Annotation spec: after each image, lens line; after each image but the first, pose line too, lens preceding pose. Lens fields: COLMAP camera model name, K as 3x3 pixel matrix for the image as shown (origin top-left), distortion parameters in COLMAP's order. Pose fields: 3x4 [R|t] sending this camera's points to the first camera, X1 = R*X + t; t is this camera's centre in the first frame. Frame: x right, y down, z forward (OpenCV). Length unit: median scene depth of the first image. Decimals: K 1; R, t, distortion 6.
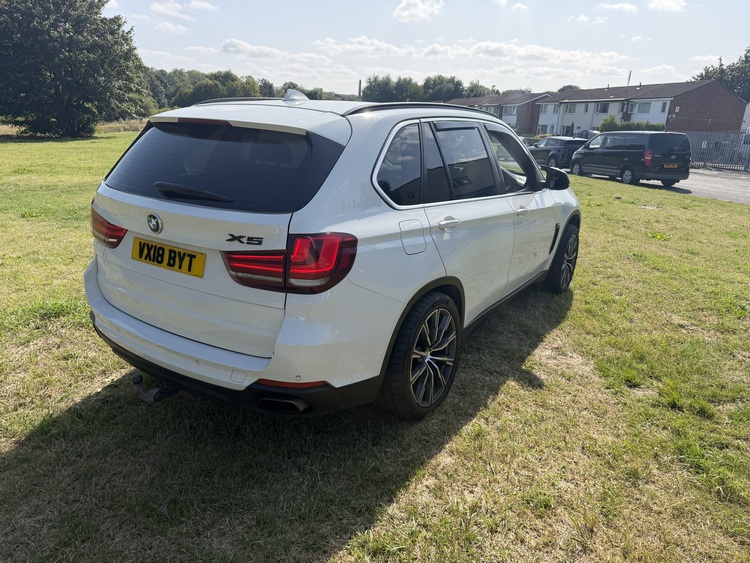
lens RADIAL K [[546.9, 0, 375.7], [0, 546.9, 283.7], [0, 0, 1]] dist [0.003487, -0.000723]
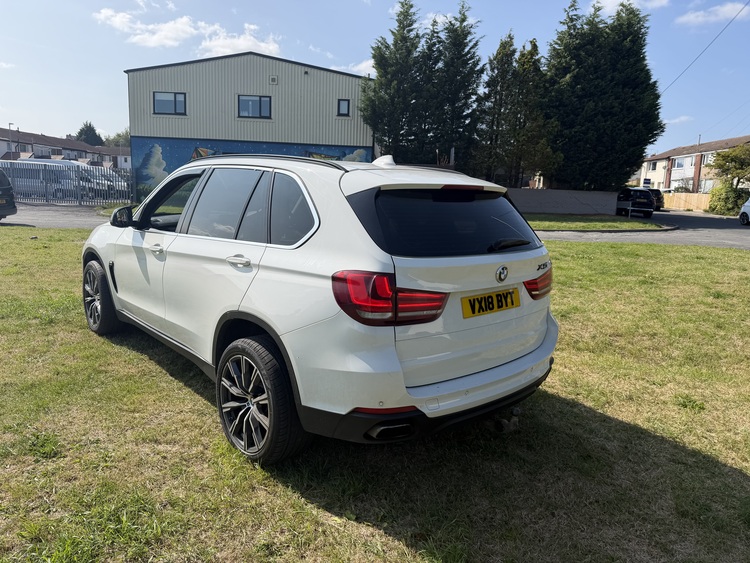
lens RADIAL K [[546.9, 0, 374.0], [0, 546.9, 279.0], [0, 0, 1]] dist [0.003487, -0.000723]
pose [[0.245813, -0.199893, 0.948482, -0.100190], [0.253402, 0.957729, 0.136169, -0.020810], [-0.935608, 0.206875, 0.286076, 0.057709]]
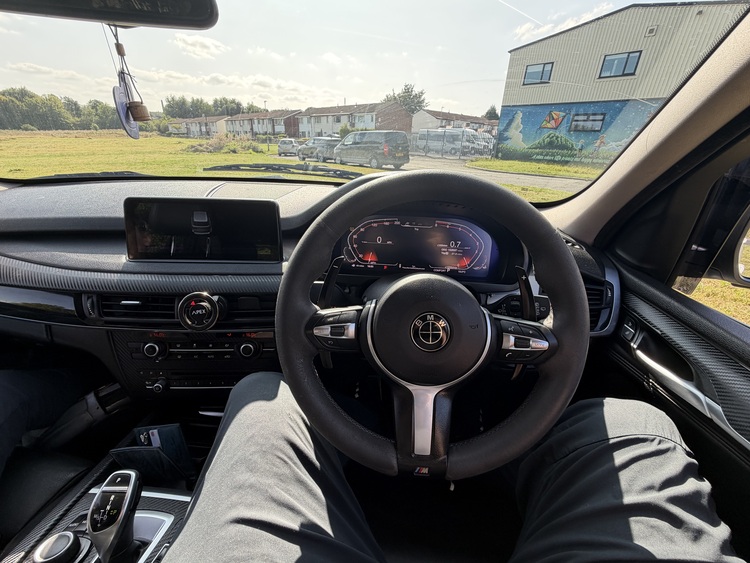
lens RADIAL K [[306.0, 0, 373.4], [0, 306.0, 280.9], [0, 0, 1]] dist [-0.003818, -0.000437]
pose [[0.874587, -0.226170, 0.428887, 0.014018], [0.152446, 0.967952, 0.199573, -0.023543], [-0.460280, -0.109161, 0.881037, 0.104324]]
